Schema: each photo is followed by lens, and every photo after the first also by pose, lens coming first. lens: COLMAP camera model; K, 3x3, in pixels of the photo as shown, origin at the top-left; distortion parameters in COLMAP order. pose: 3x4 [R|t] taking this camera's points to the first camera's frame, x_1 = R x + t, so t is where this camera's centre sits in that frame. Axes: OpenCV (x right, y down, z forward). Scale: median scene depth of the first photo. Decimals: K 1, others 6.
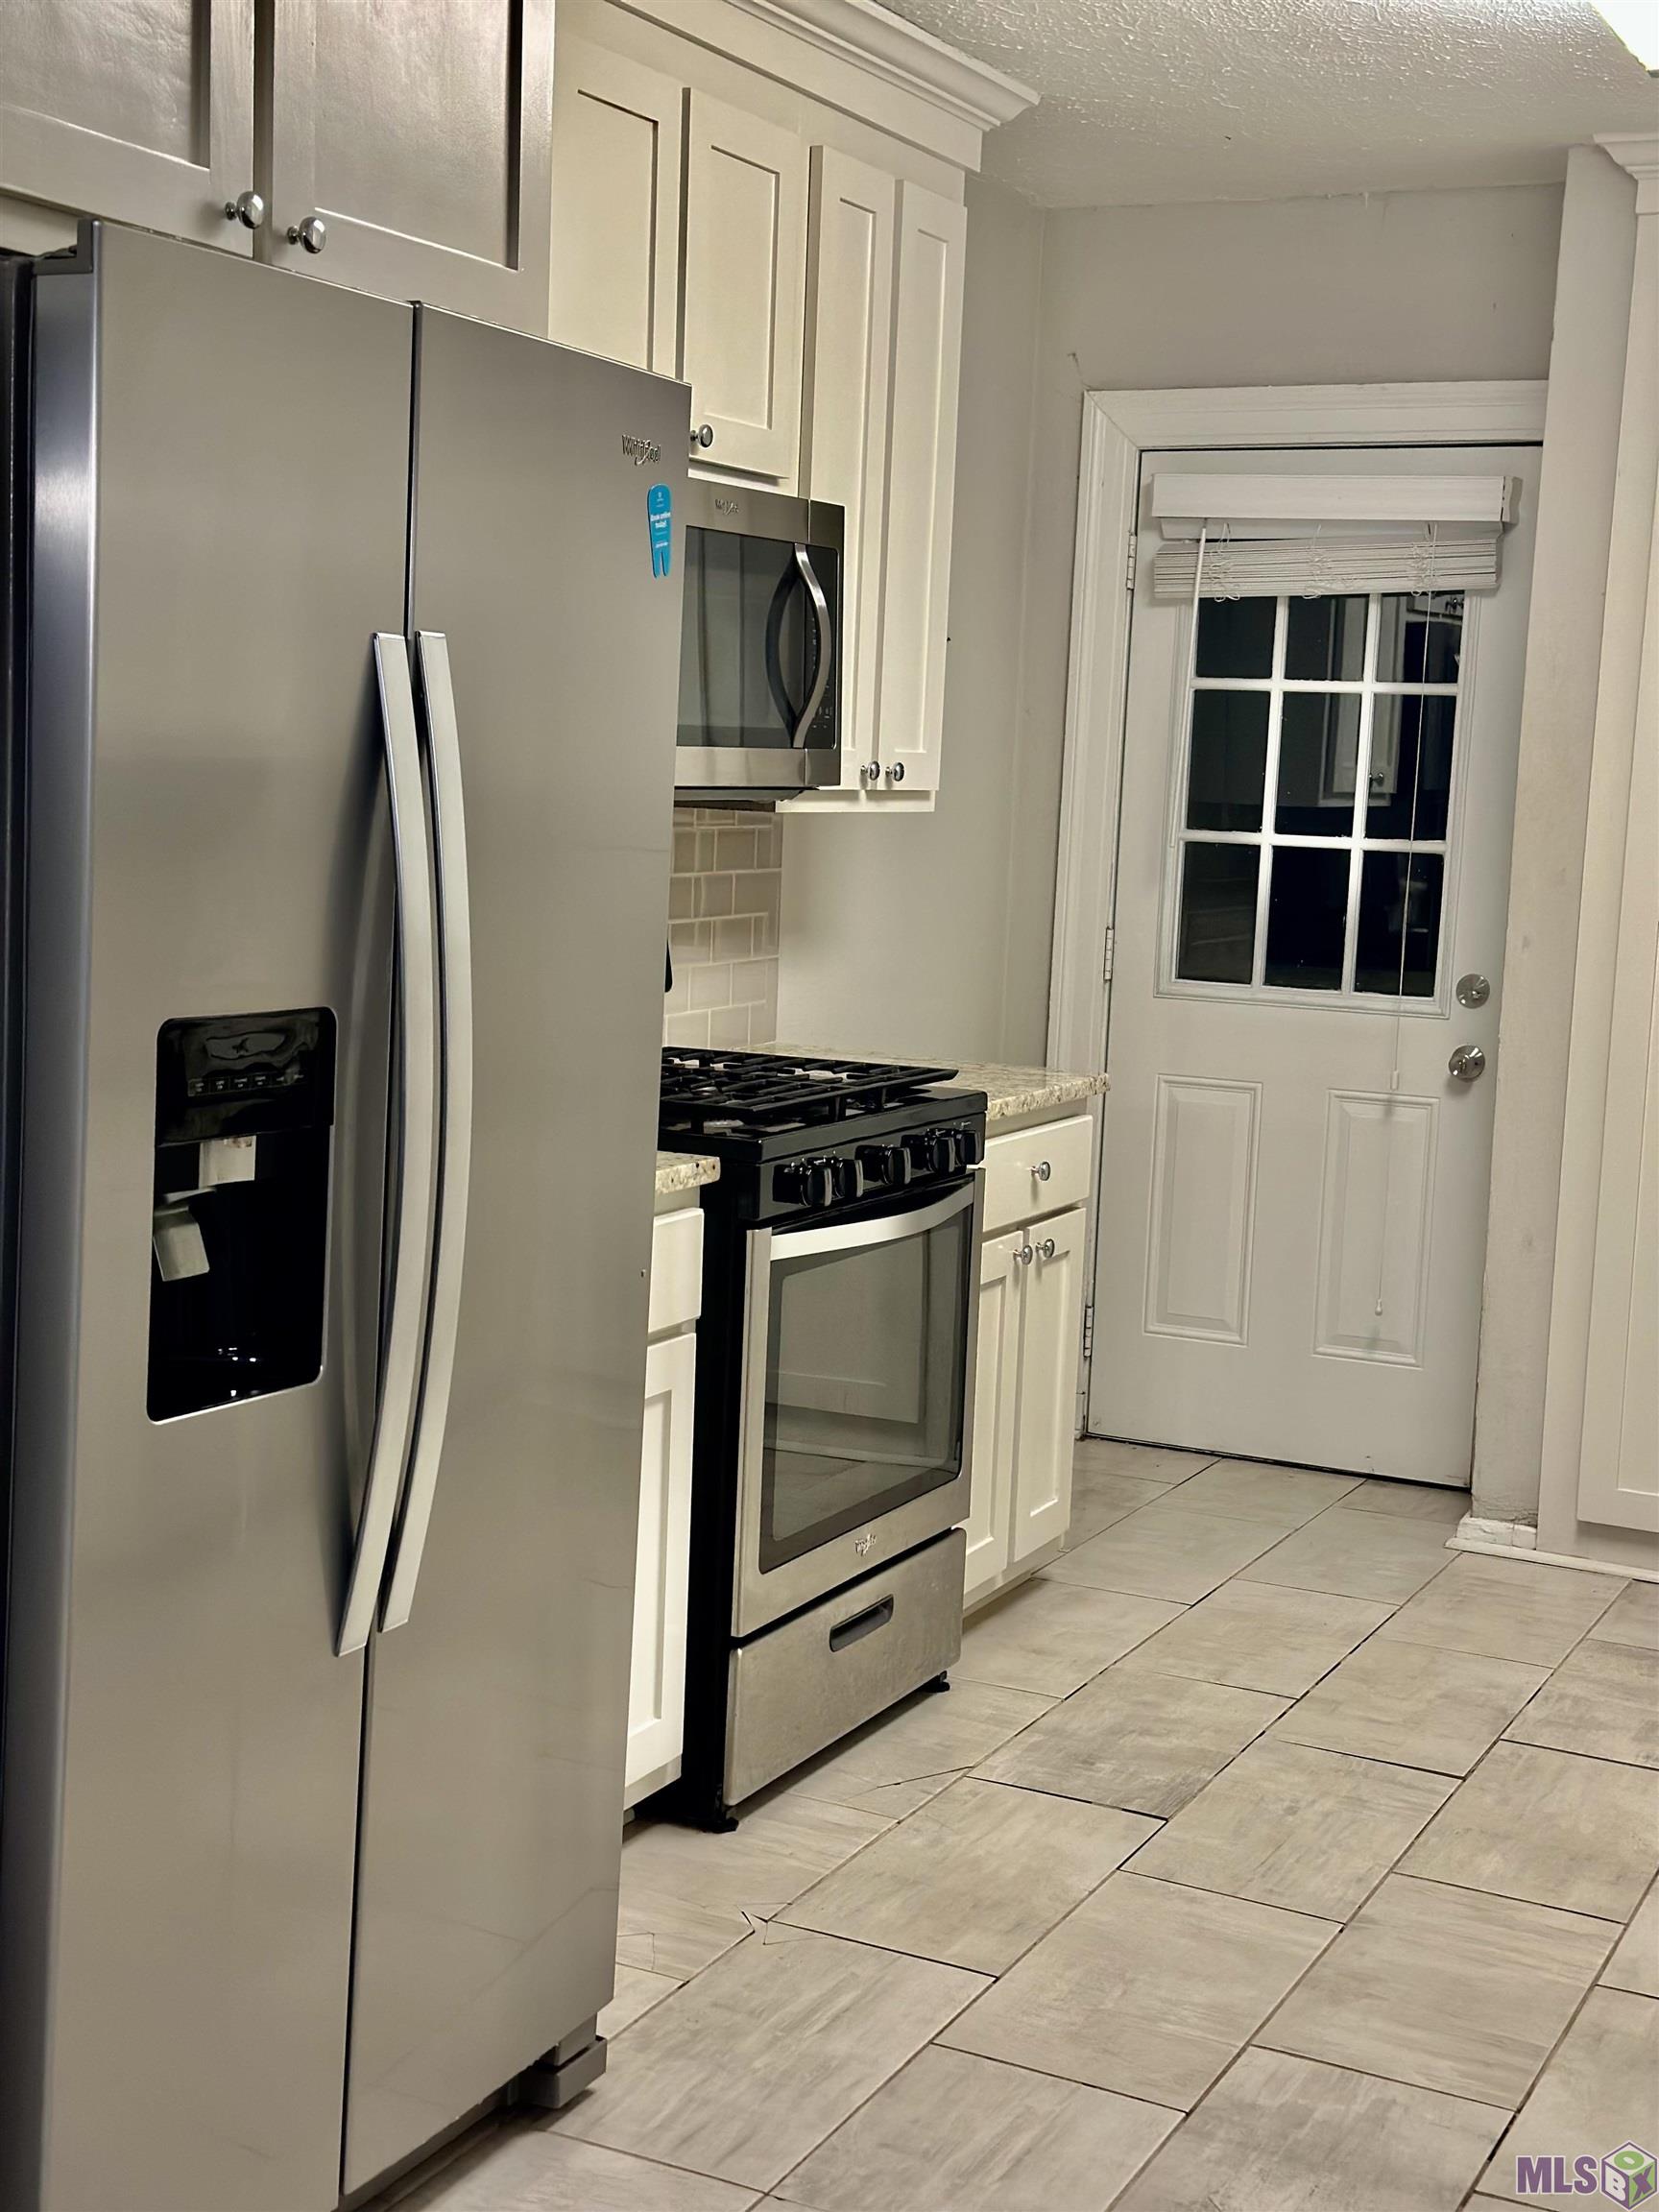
lens RADIAL K [[3098.8, 0, 817.6], [0, 3098.8, 1116.8], [0, 0, 1]] dist [0.123053, 0.000000]
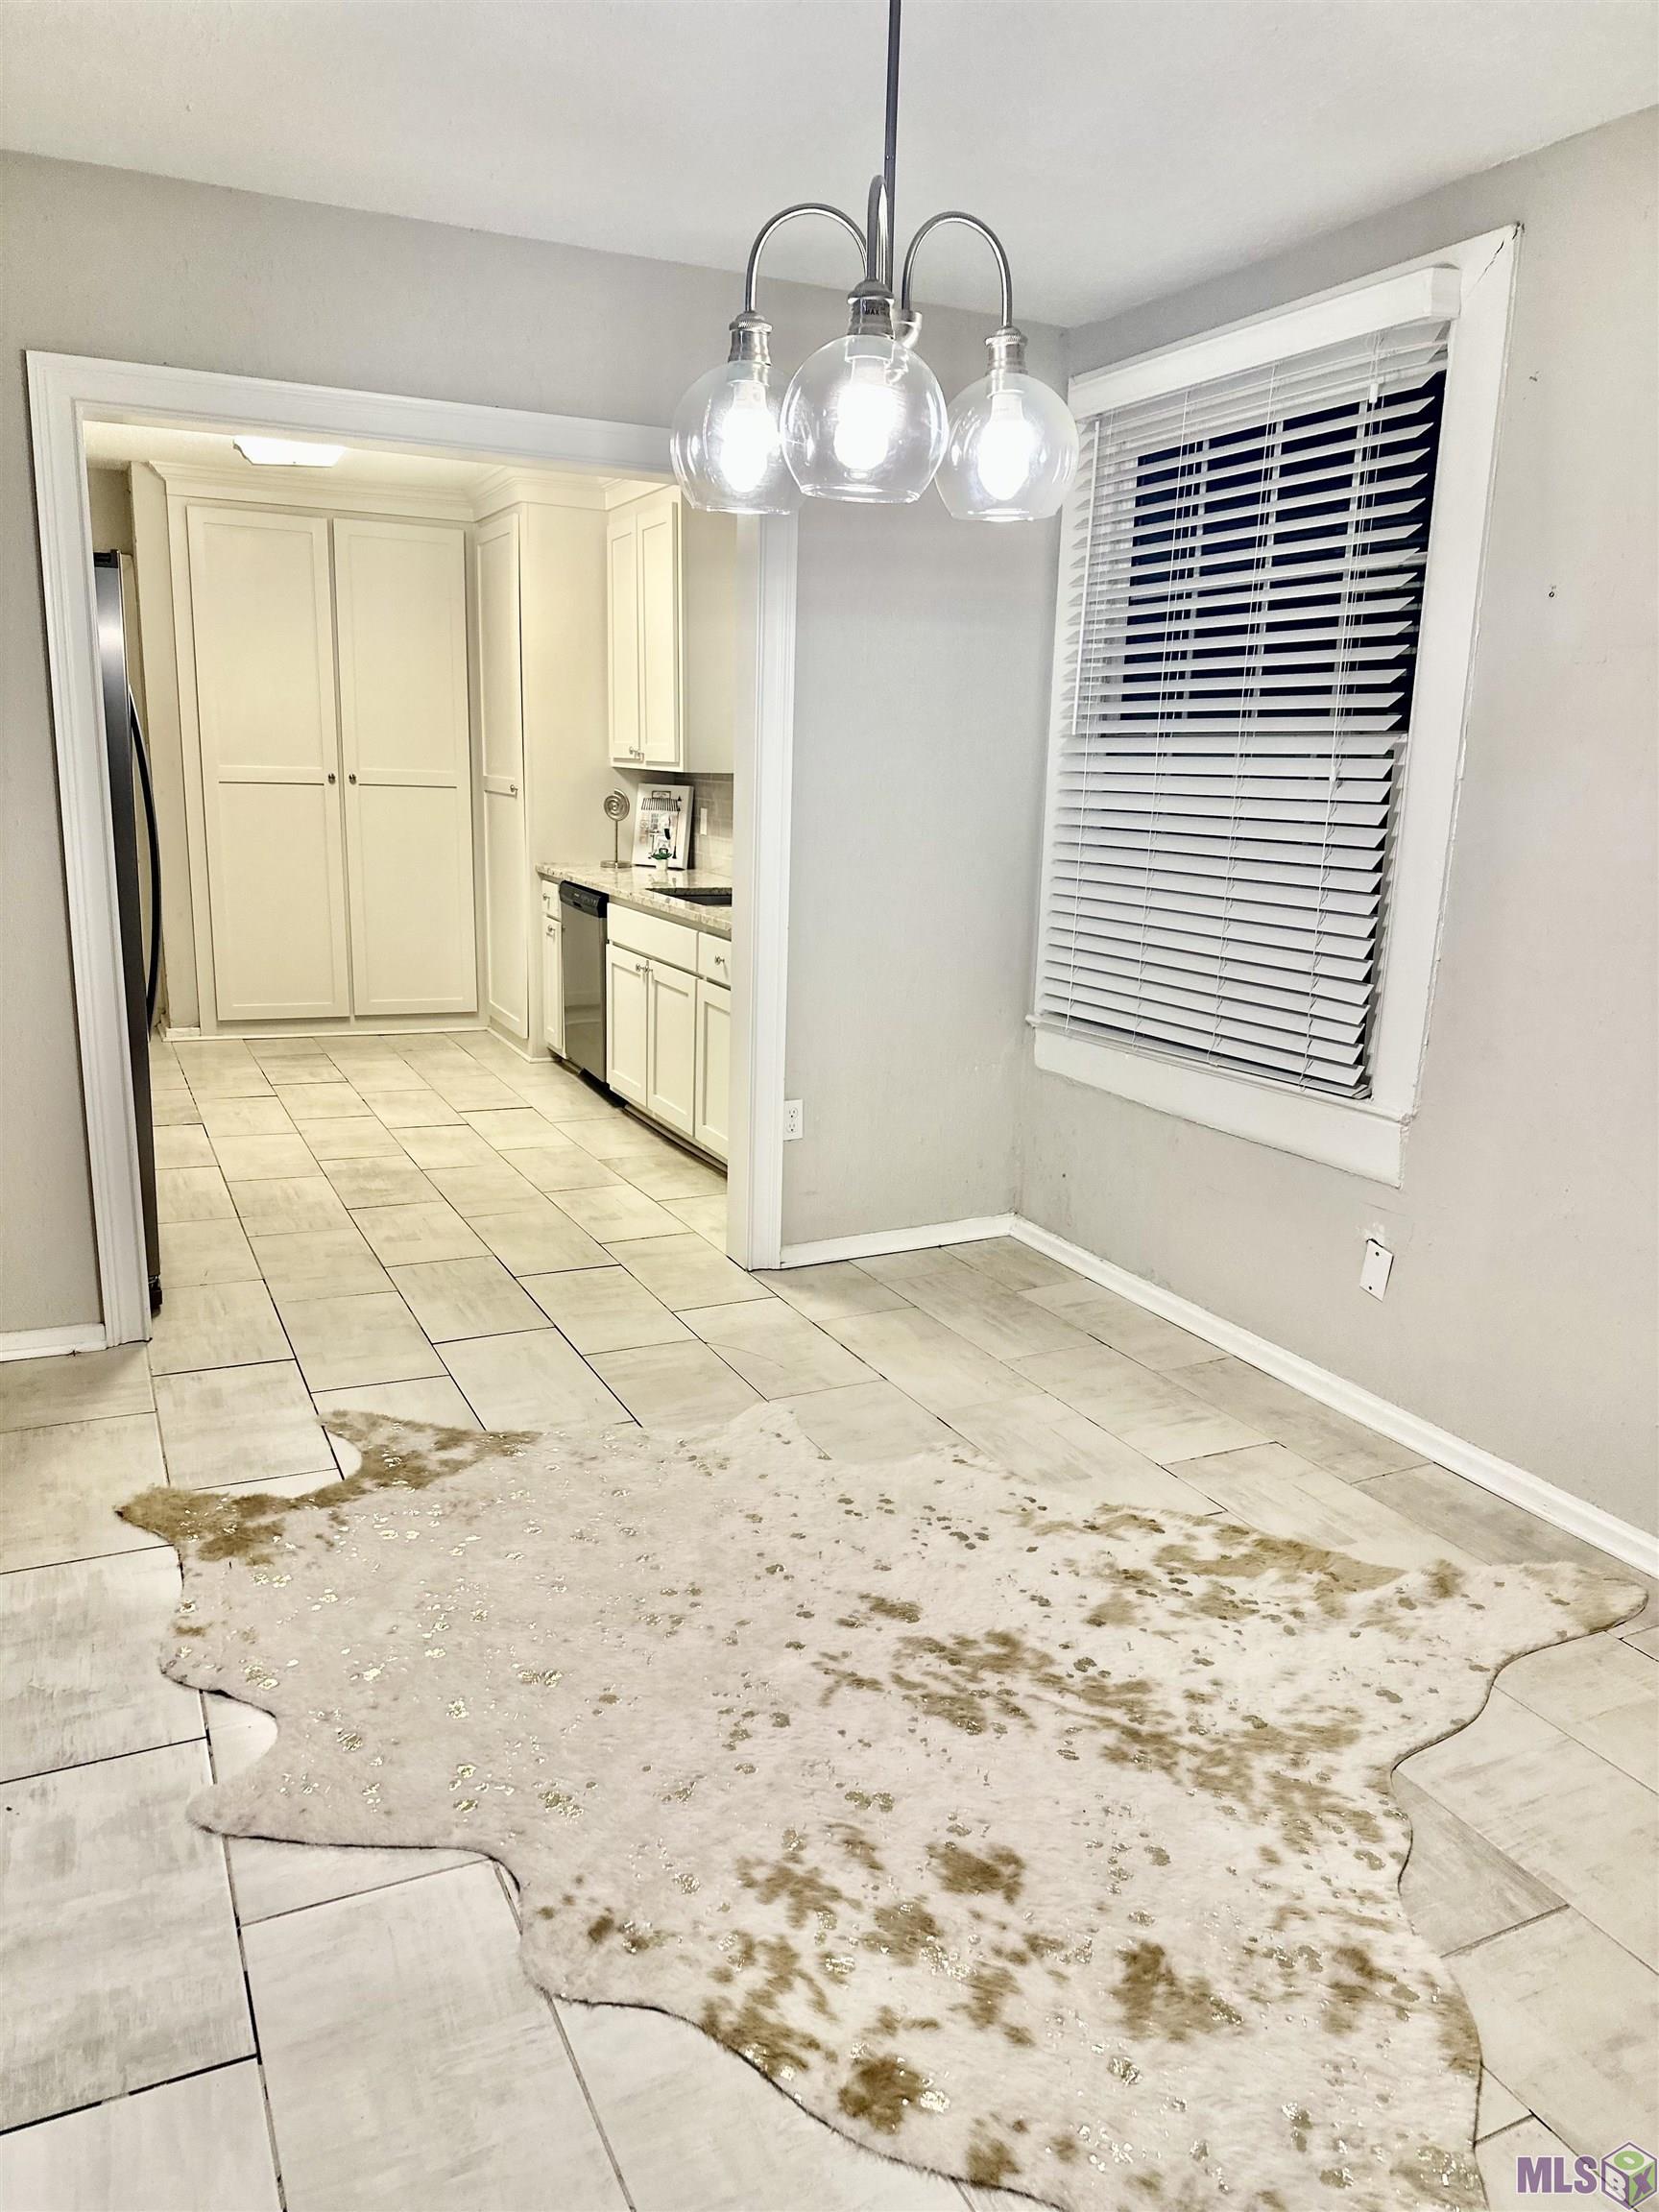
lens RADIAL K [[1561.4, 0, 823.9], [0, 1561.4, 1110.7], [0, 0, 1]] dist [0.103998, -0.005474]
pose [[0.630790, -0.195304, 0.750973, -0.607020], [0.089142, 0.979638, 0.179896, 0.016258], [-0.770817, -0.046533, 0.635355, -0.300404]]
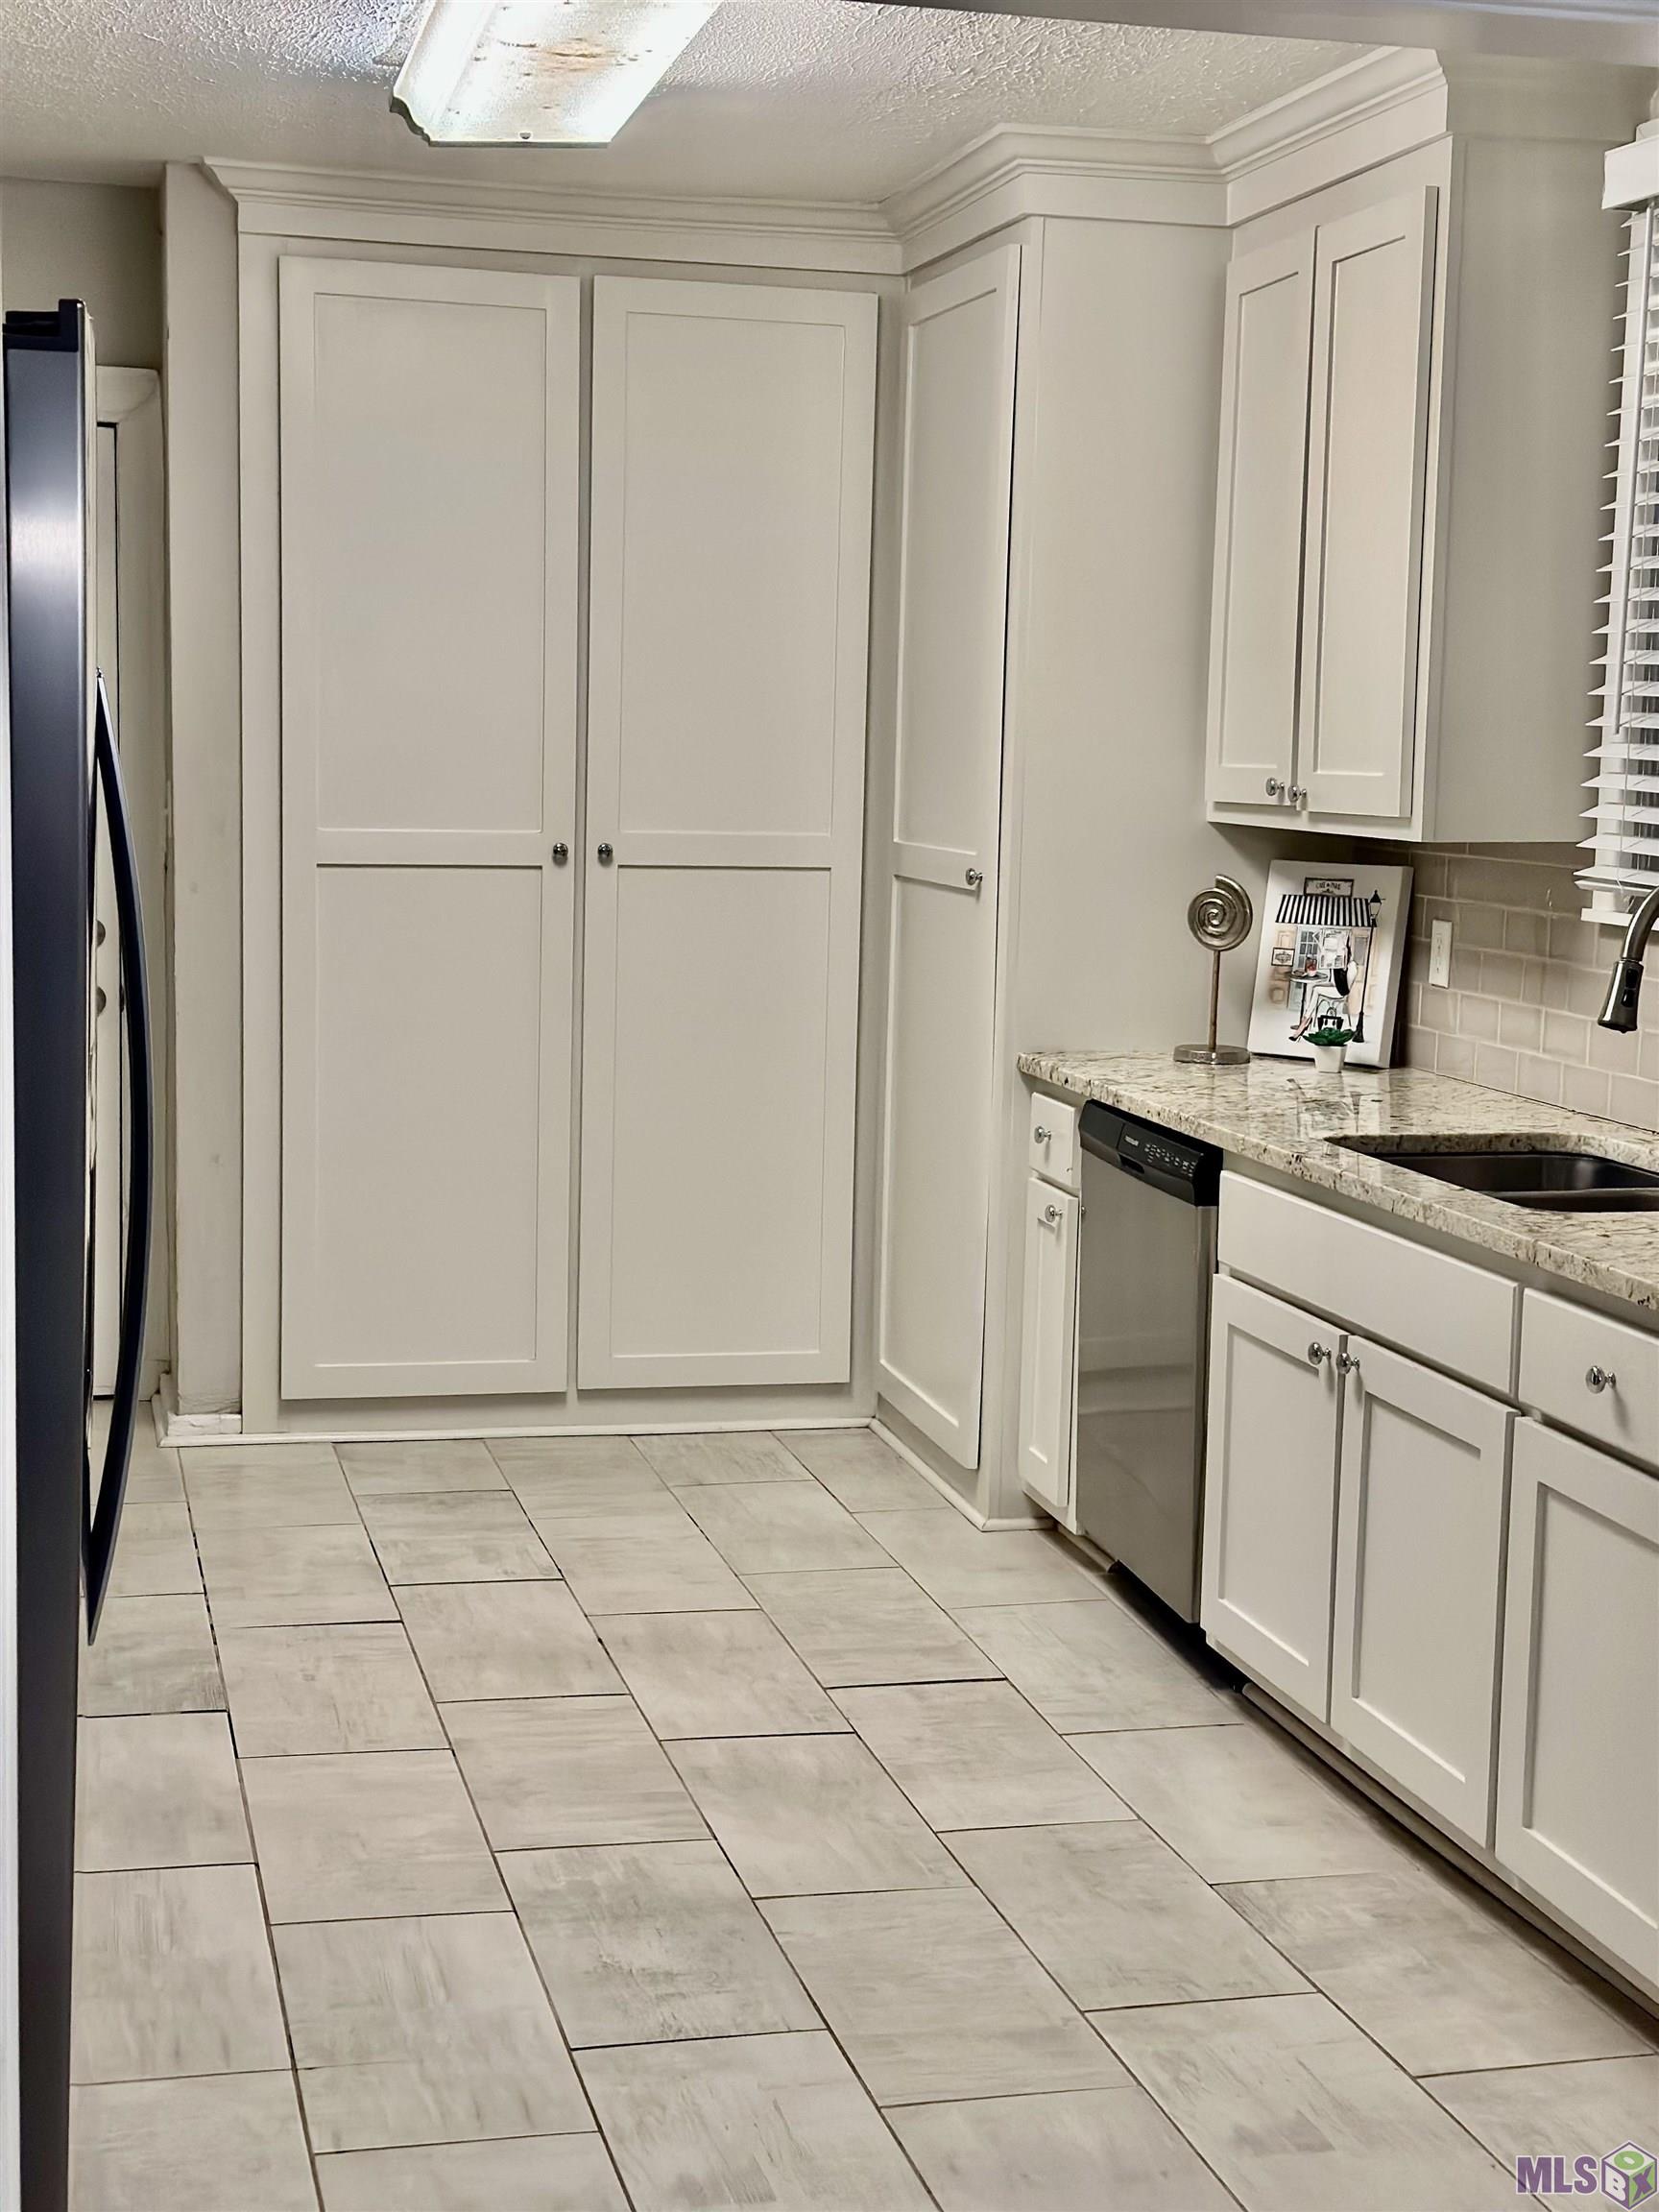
lens RADIAL K [[3098.8, 0, 811.9], [0, 3098.8, 1090.7], [0, 0, 1]] dist [0.123053, 0.000000]
pose [[0.771213, -0.100607, 0.628577, -0.417571], [0.086939, 0.994826, 0.052560, -0.032335], [-0.630613, 0.014113, 0.775969, 0.018257]]
